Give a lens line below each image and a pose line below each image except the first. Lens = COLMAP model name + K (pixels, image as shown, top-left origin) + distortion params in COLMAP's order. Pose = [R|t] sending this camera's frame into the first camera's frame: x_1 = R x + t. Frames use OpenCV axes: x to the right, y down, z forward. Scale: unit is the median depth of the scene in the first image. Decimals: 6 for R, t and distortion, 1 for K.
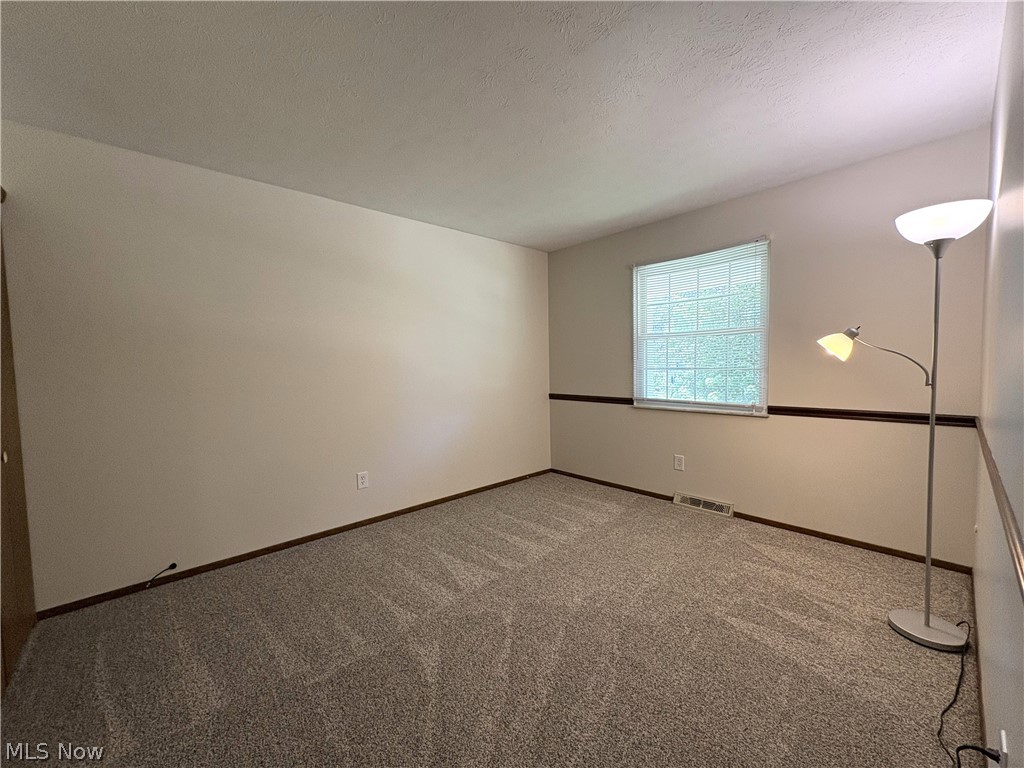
lens RADIAL K [[409.0, 0, 510.8], [0, 409.0, 385.4], [0, 0, 1]] dist [-0.000337, -0.000028]
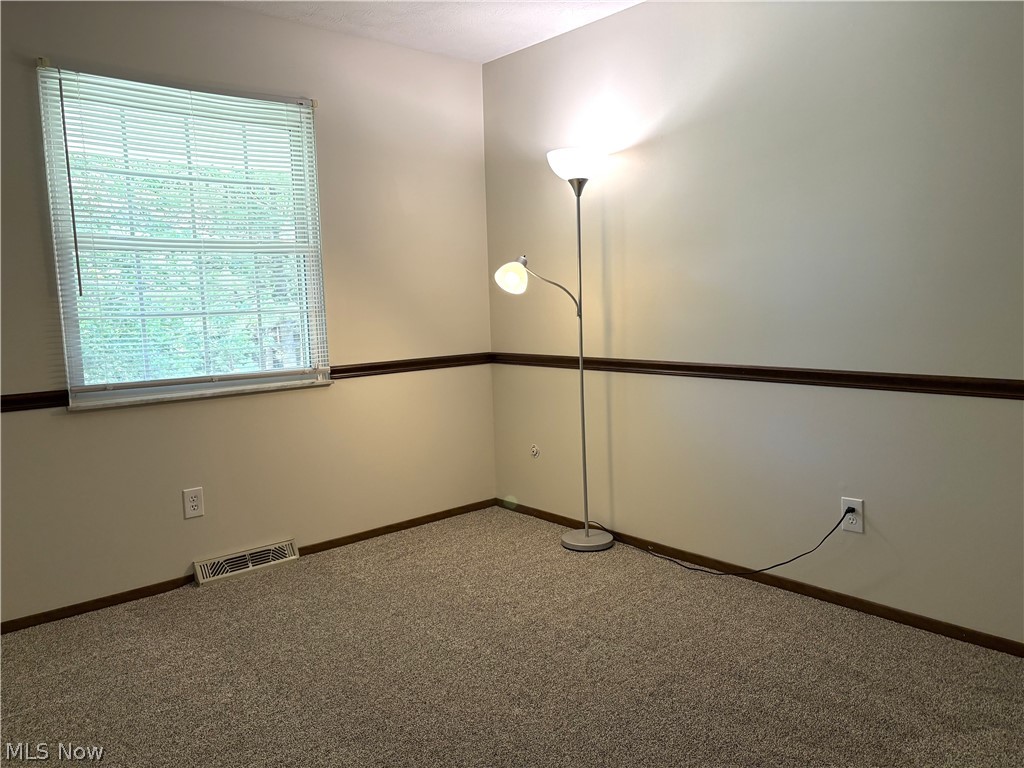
lens RADIAL K [[772.8, 0, 507.7], [0, 772.8, 392.8], [0, 0, 1]] dist [0.005766, -0.003193]
pose [[0.010738, -0.099247, 0.995005, -0.573955], [0.082753, 0.991737, 0.098028, -0.006297], [-0.996512, 0.081287, 0.018863, 0.657158]]
